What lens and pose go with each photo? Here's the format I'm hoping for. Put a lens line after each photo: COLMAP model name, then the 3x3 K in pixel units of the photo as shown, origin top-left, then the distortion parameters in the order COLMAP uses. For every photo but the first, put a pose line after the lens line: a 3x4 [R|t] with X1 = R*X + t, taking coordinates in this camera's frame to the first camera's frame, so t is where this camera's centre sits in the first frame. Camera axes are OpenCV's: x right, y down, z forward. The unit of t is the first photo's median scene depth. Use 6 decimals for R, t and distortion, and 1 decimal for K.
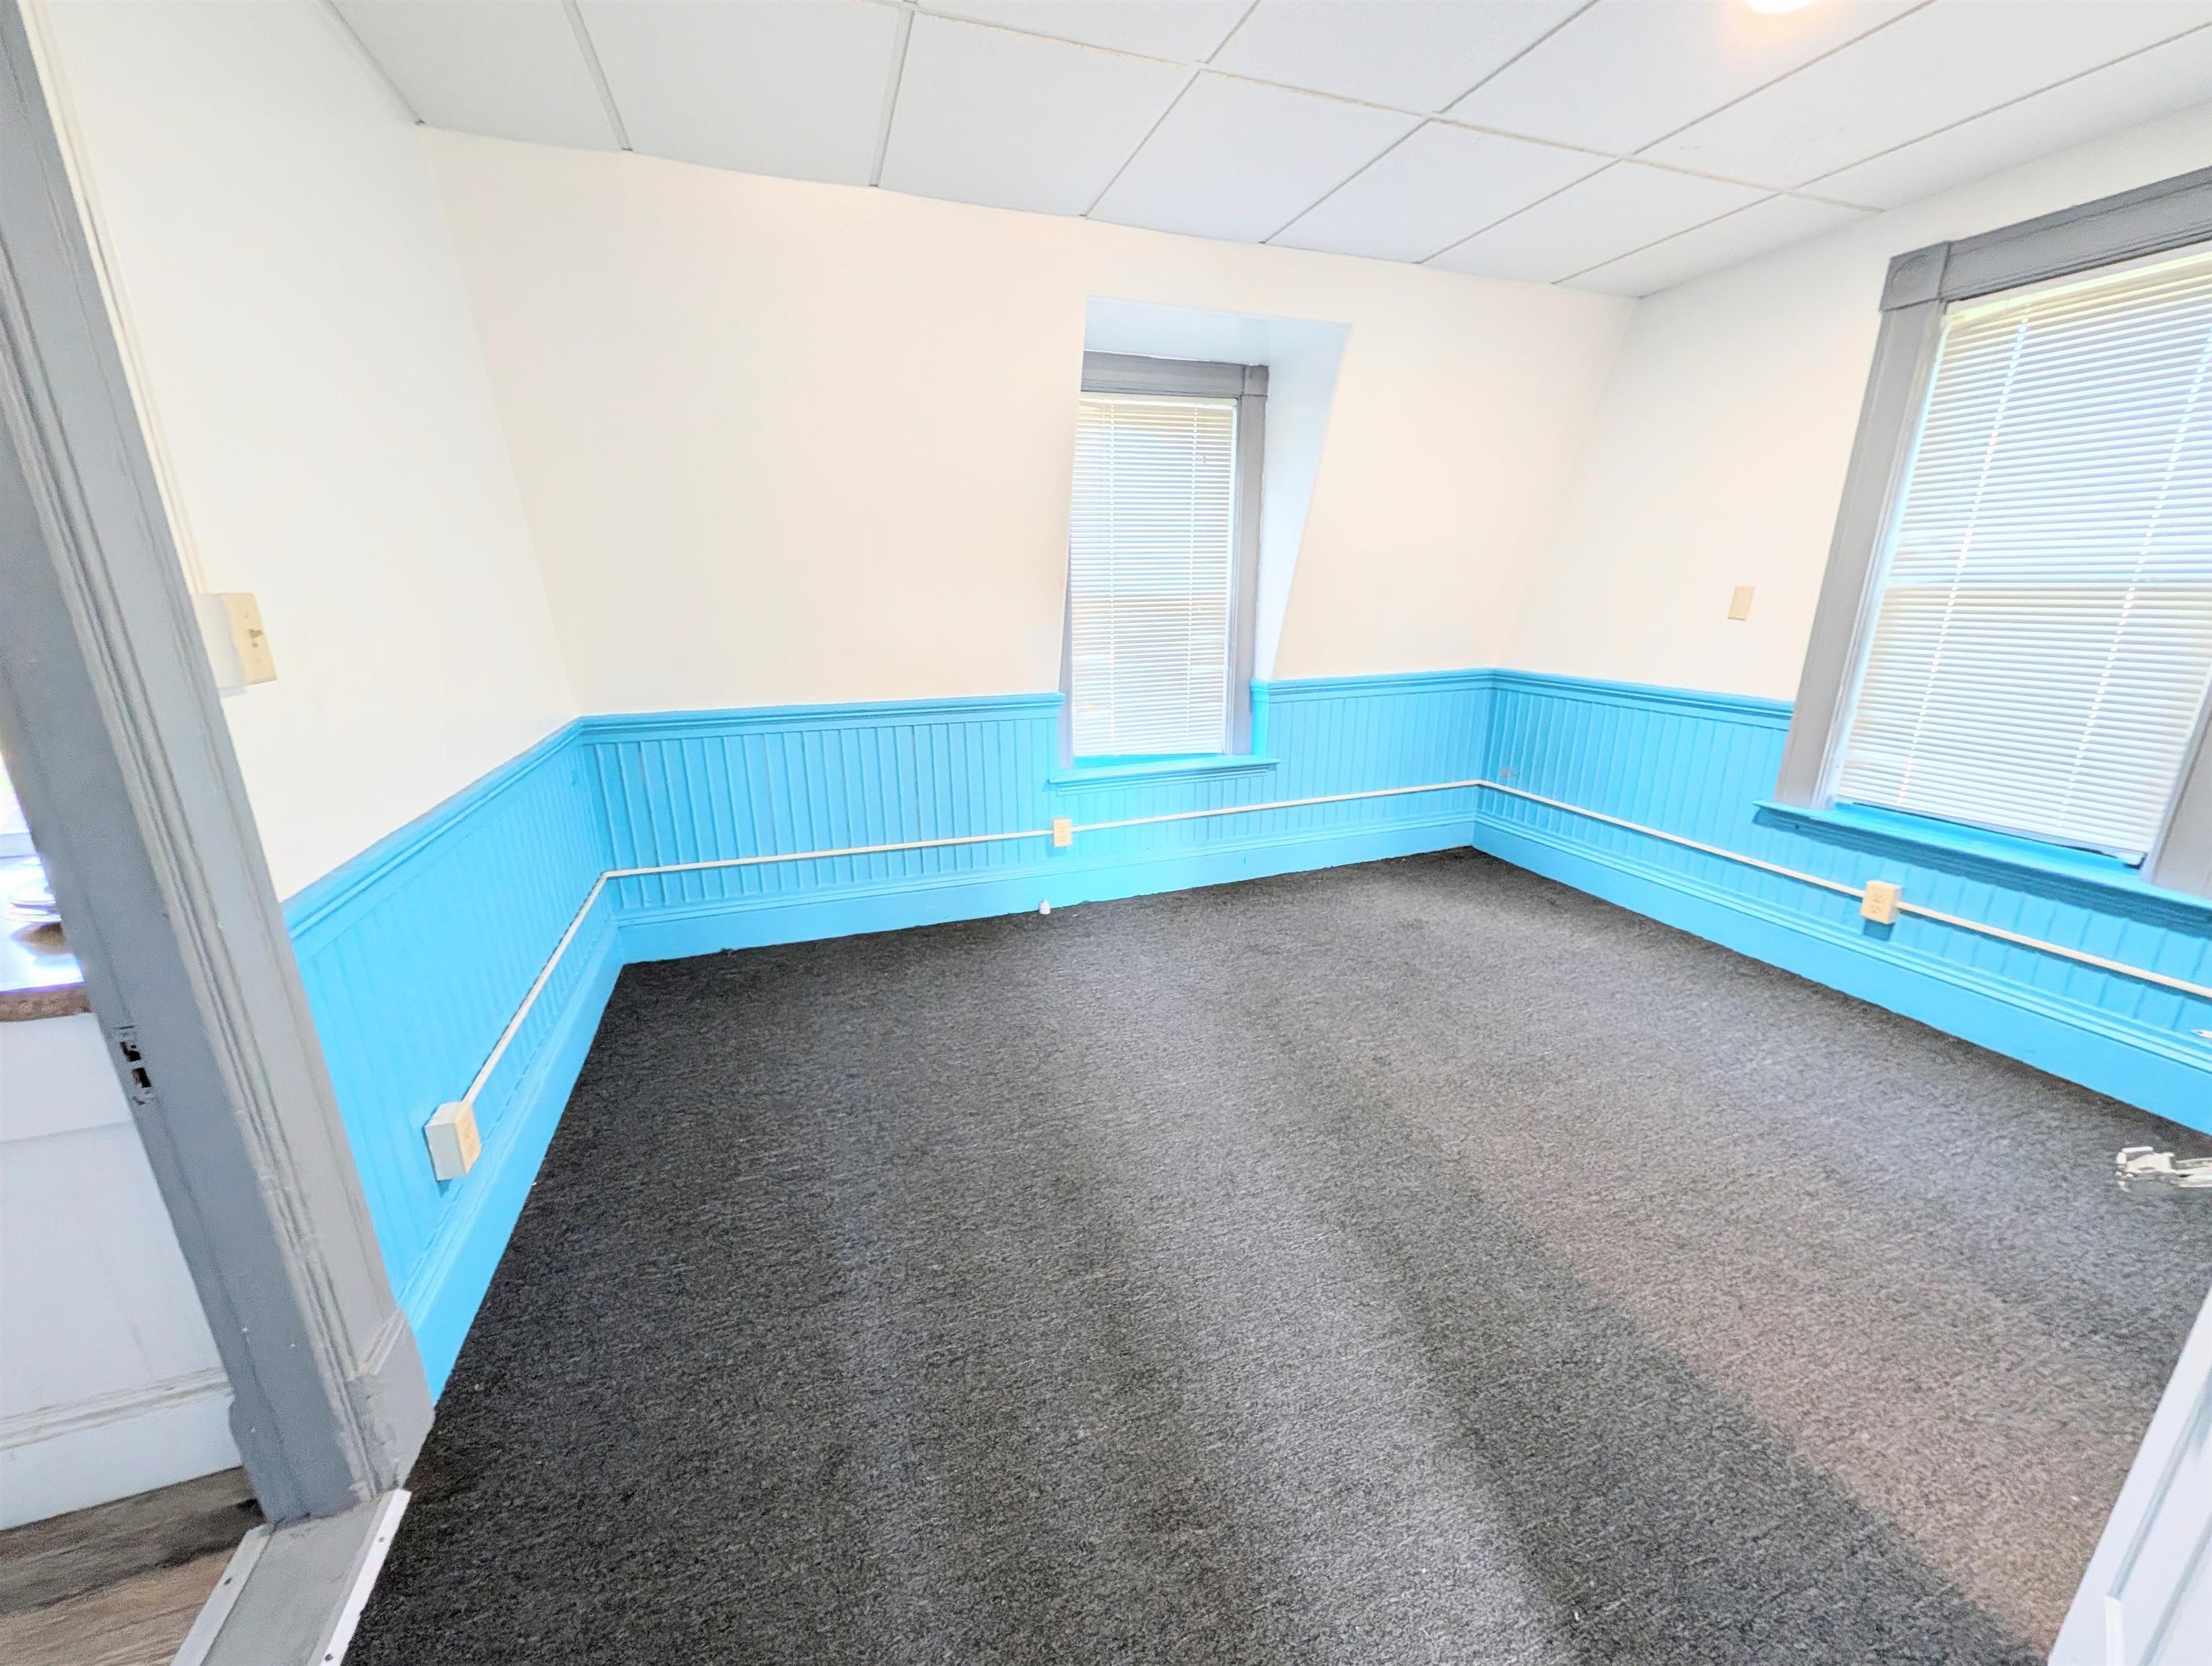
lens RADIAL K [[854.6, 0, 1112.4], [0, 854.6, 827.6], [0, 0, 1]] dist [-0.000176, 0.000245]
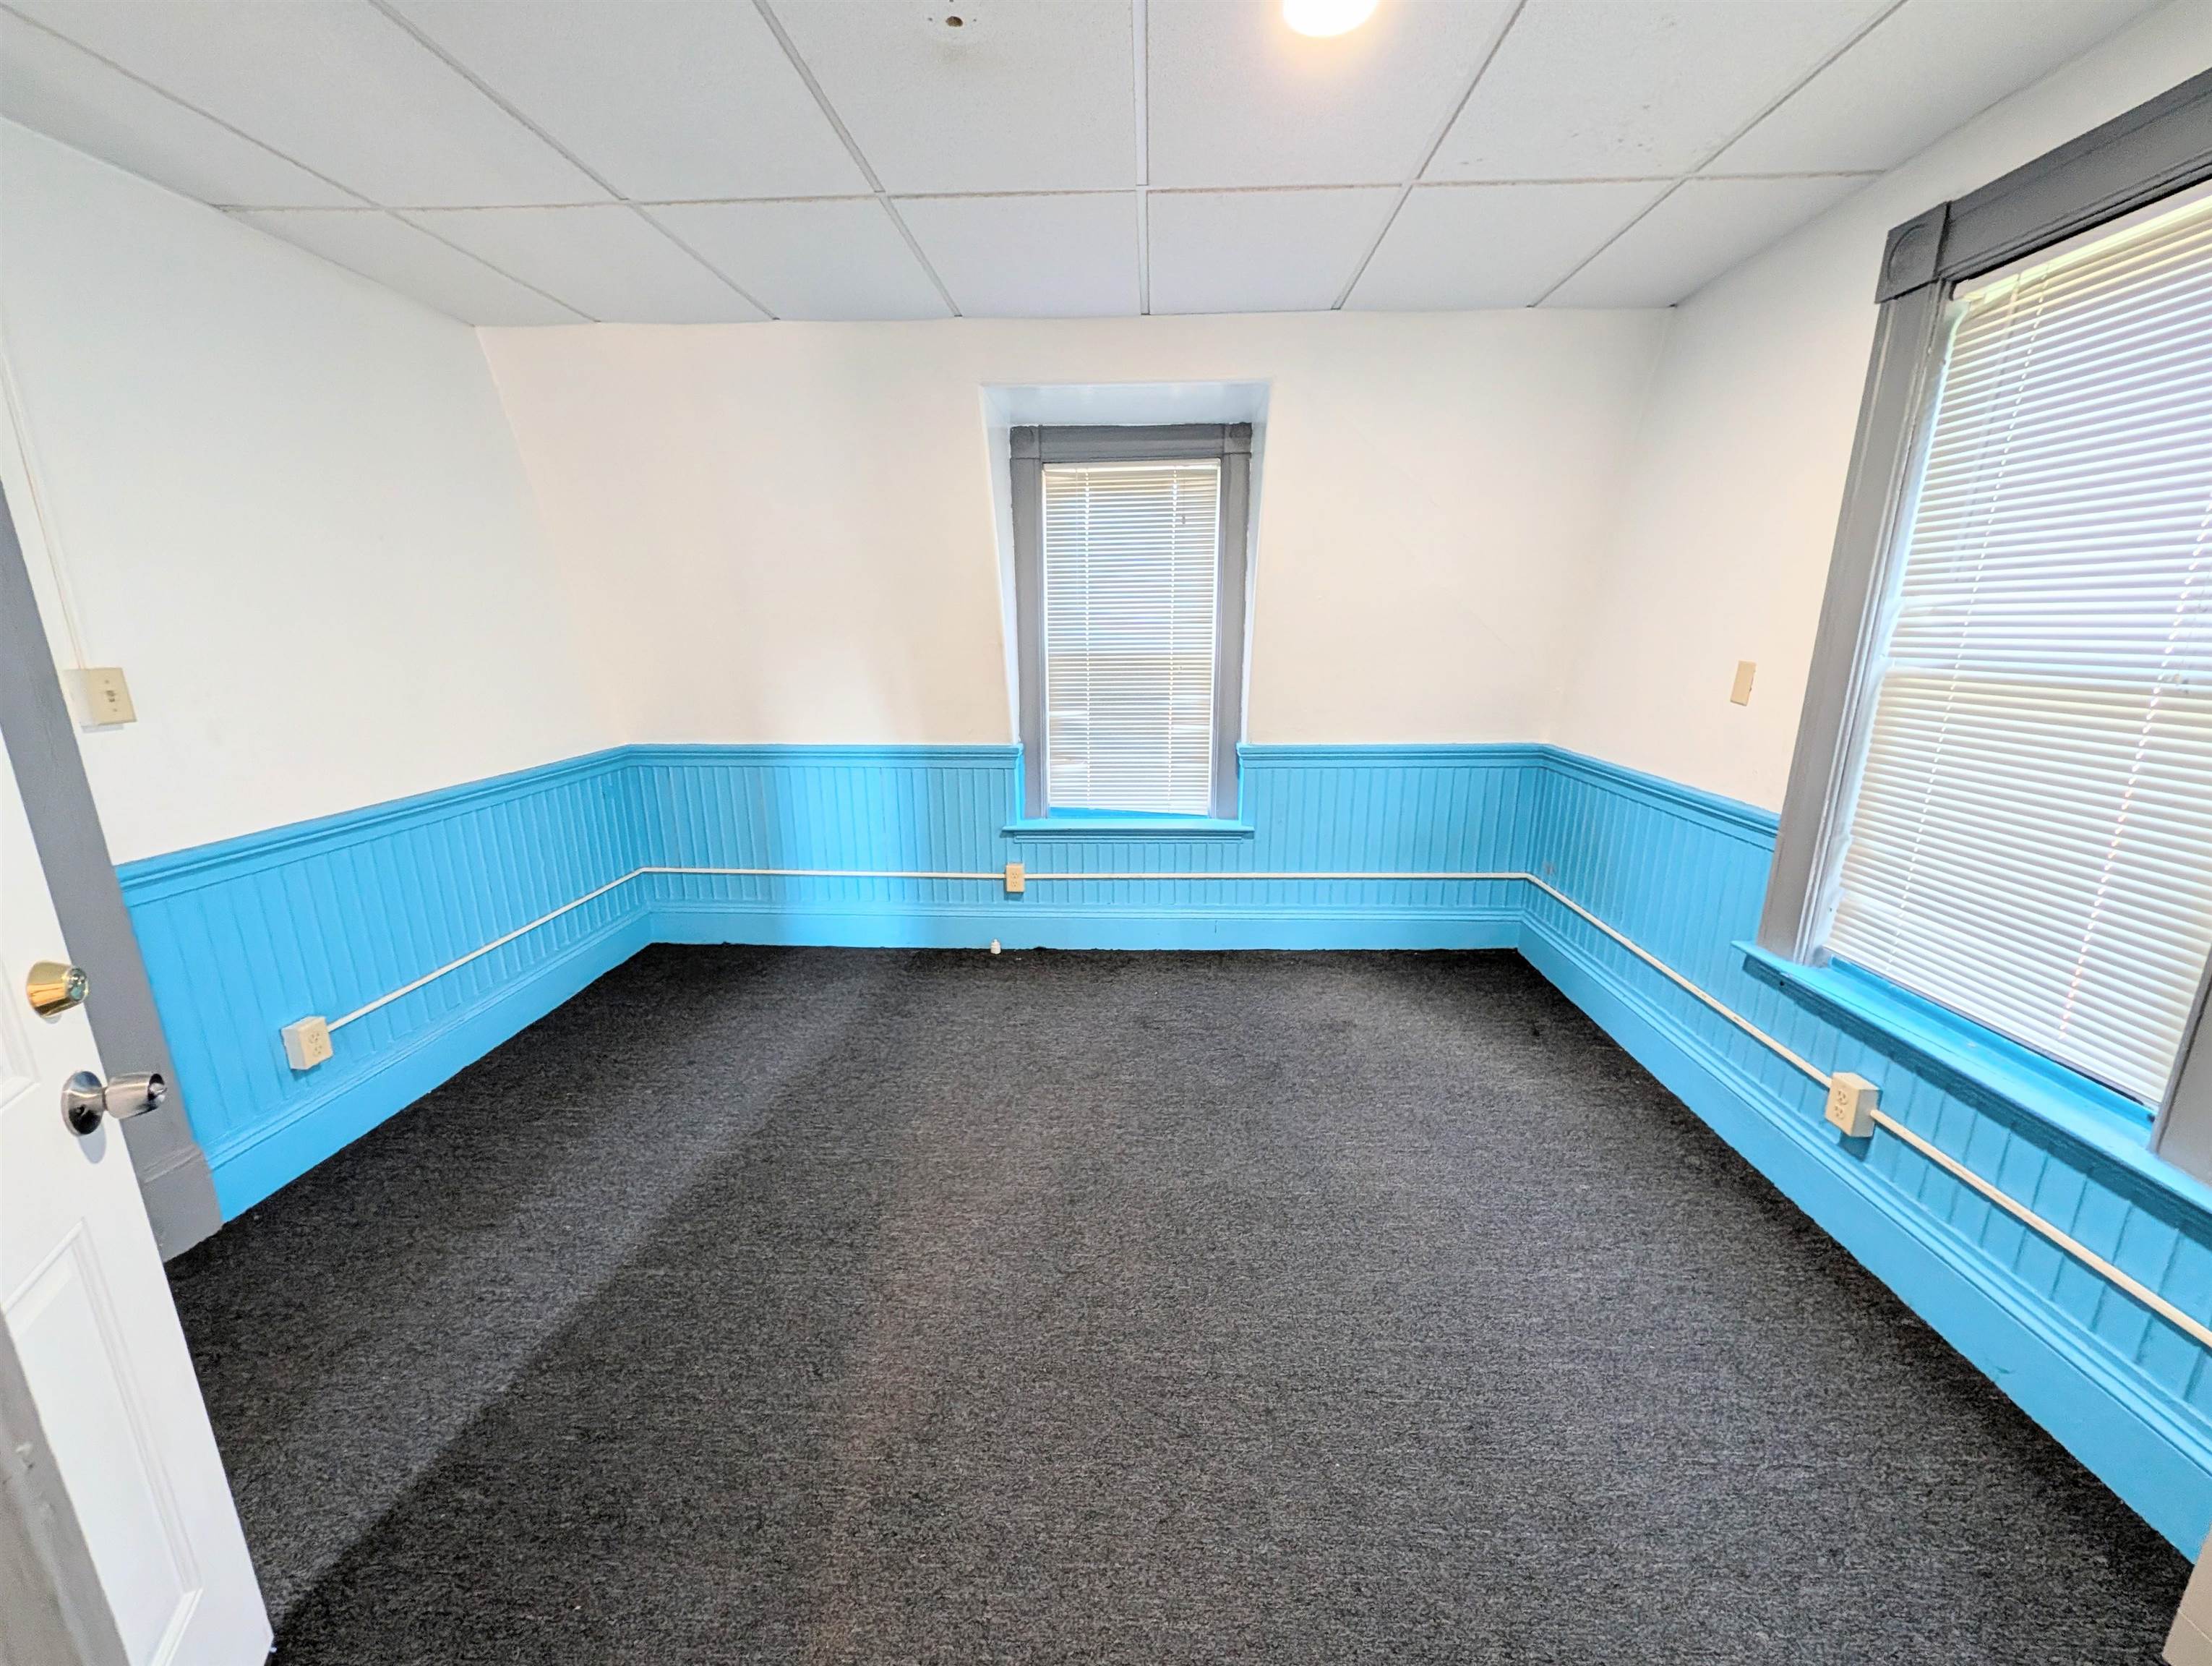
lens RADIAL K [[854.6, 0, 1106.0], [0, 854.6, 827.5], [0, 0, 1]] dist [-0.000176, 0.000245]
pose [[0.923877, 0.092957, -0.371228, 0.457006], [-0.108177, 0.993924, -0.020337, -0.049873], [0.367082, 0.058948, 0.928319, 0.072366]]
